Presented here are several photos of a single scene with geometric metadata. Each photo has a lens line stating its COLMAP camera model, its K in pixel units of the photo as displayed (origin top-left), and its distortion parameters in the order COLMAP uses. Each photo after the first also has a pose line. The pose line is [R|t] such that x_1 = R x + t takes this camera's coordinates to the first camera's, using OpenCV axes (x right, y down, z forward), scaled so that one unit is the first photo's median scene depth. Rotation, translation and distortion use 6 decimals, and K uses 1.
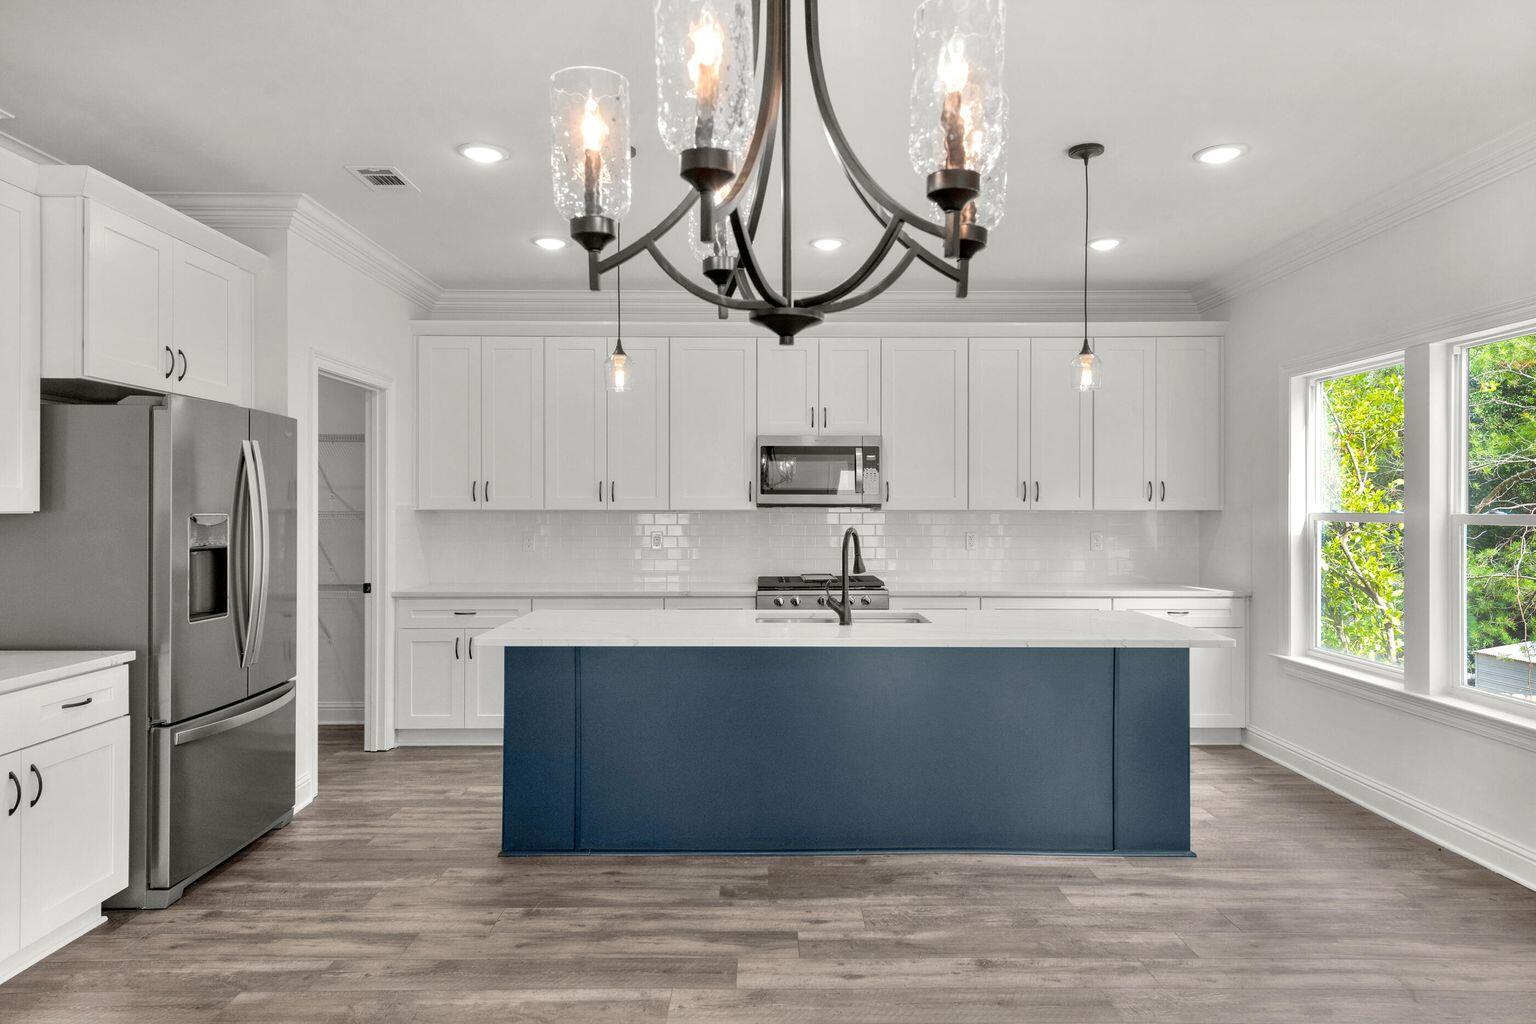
lens RADIAL K [[925.8, 0, 768.0], [0, 925.8, 512.0], [0, 0, 1]] dist [0.003128, 0.001235]
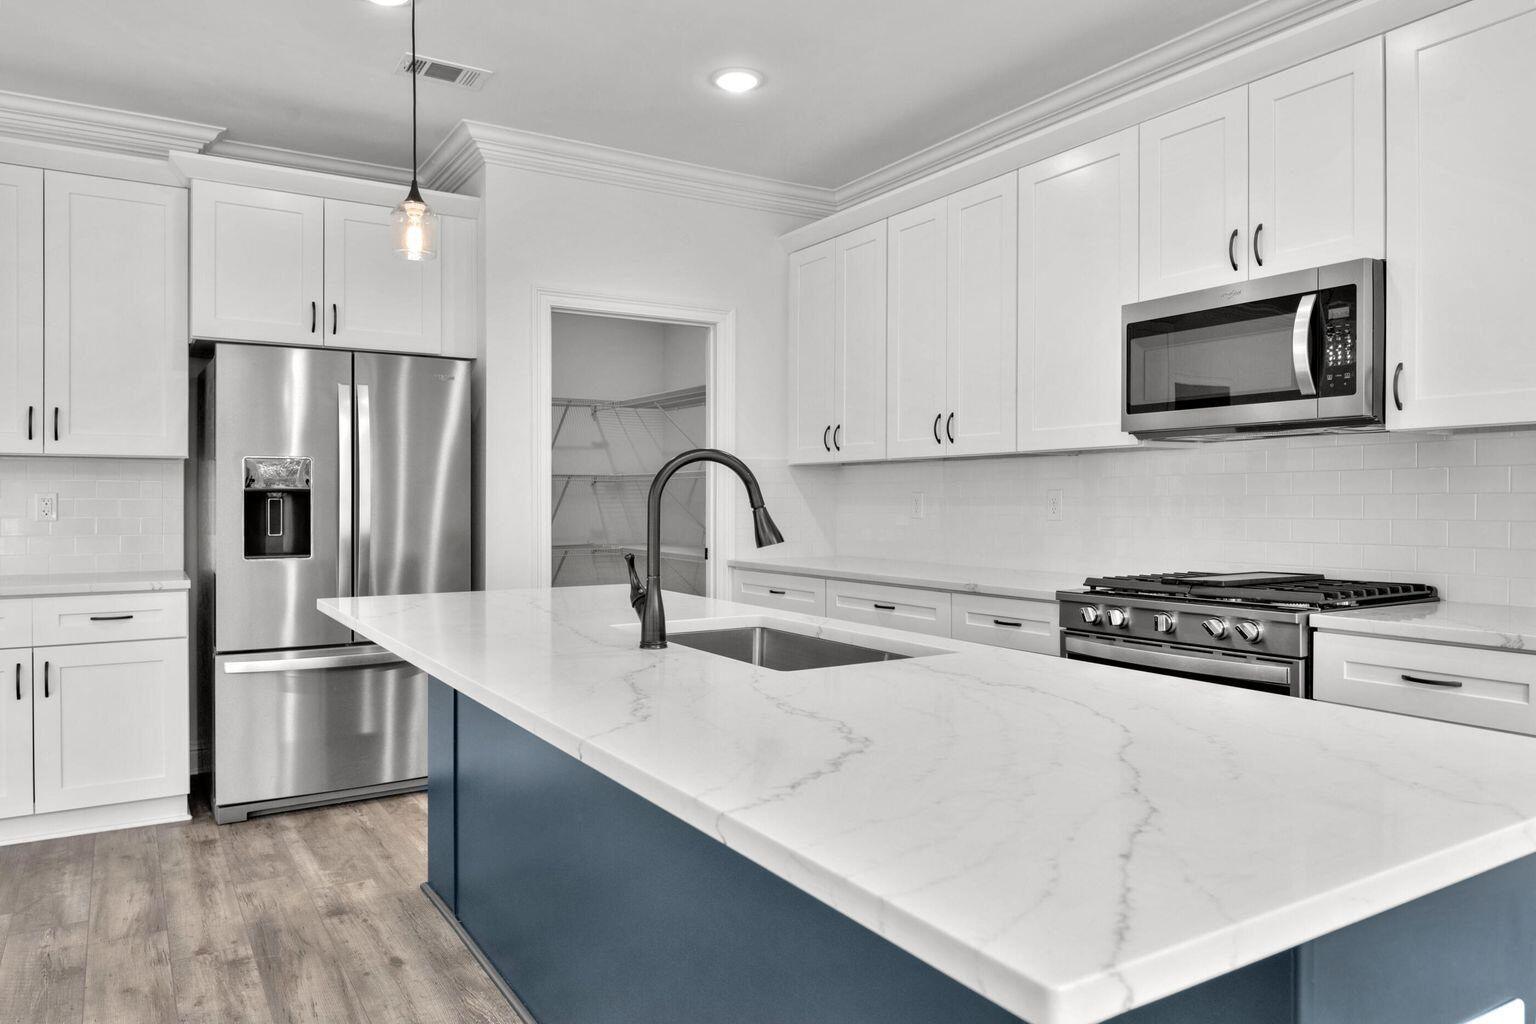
lens RADIAL K [[1004.3, 0, 710.6], [0, 1004.3, 499.0], [0, 0, 1]] dist [0.016054, -0.000648]
pose [[0.521728, -0.000198, -0.853112, 0.583905], [0.000981, 0.999999, 0.000368, 0.047650], [0.853112, -0.001030, 0.521727, 0.802982]]
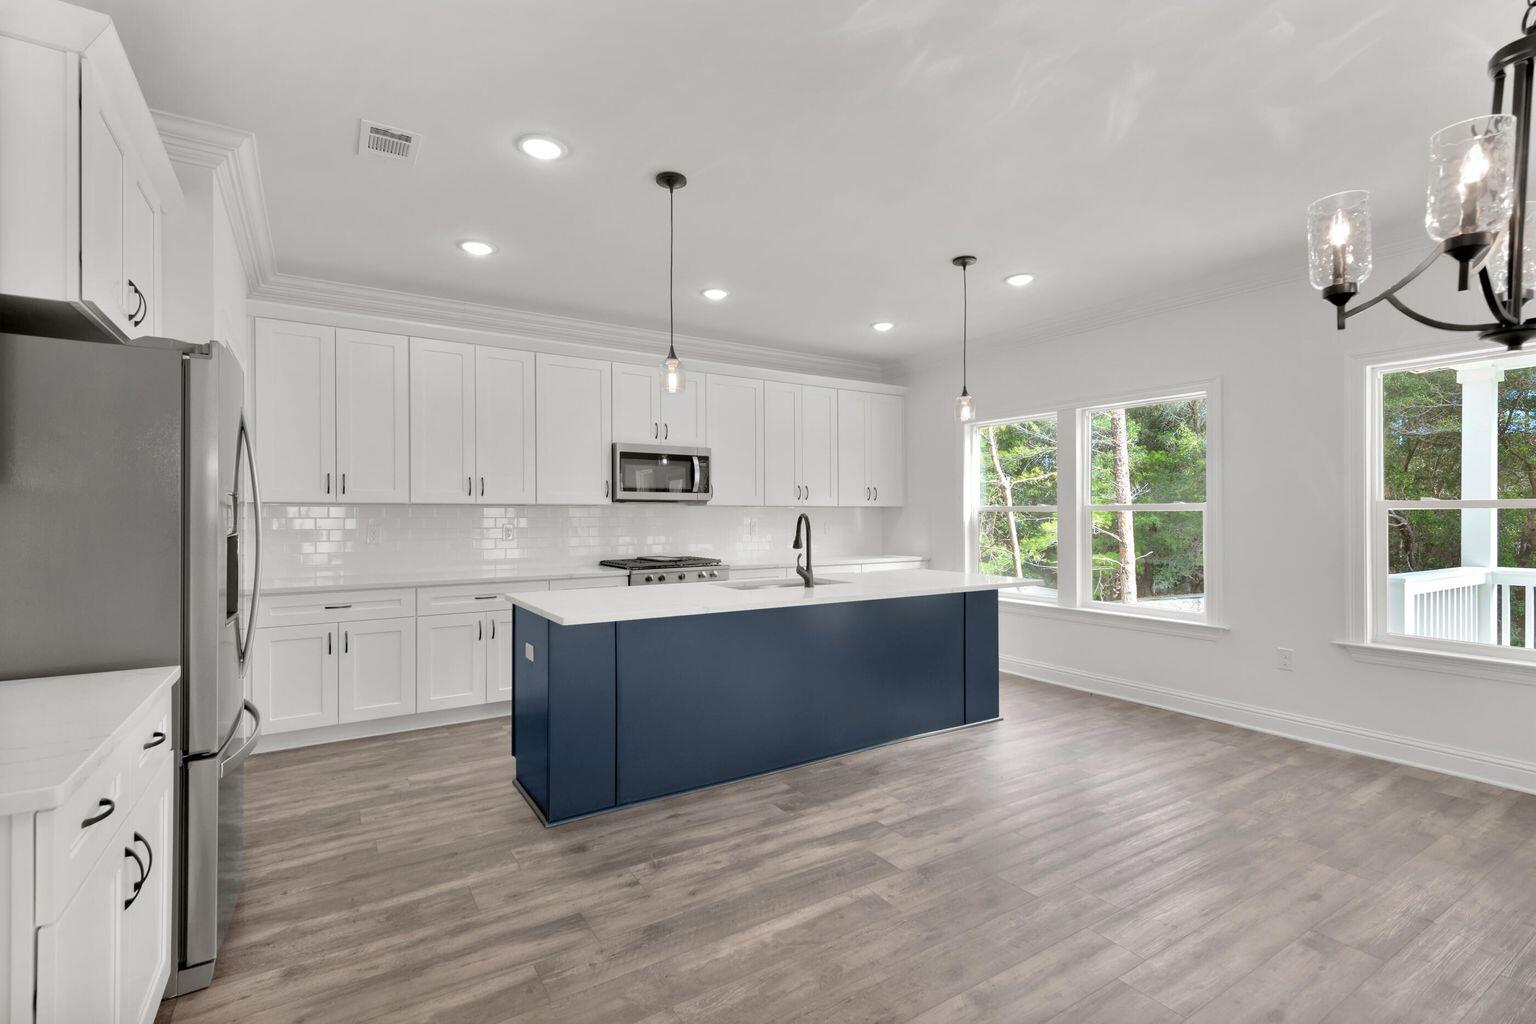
lens RADIAL K [[680.7, 0, 768.0], [0, 680.7, 512.0], [0, 0, 1]] dist [0.003362, 0.000407]
pose [[0.850626, 0.001320, 0.525770, -0.503984], [0.003102, 0.999967, -0.007529, 0.024892], [-0.525763, 0.008035, 0.850593, 0.227099]]
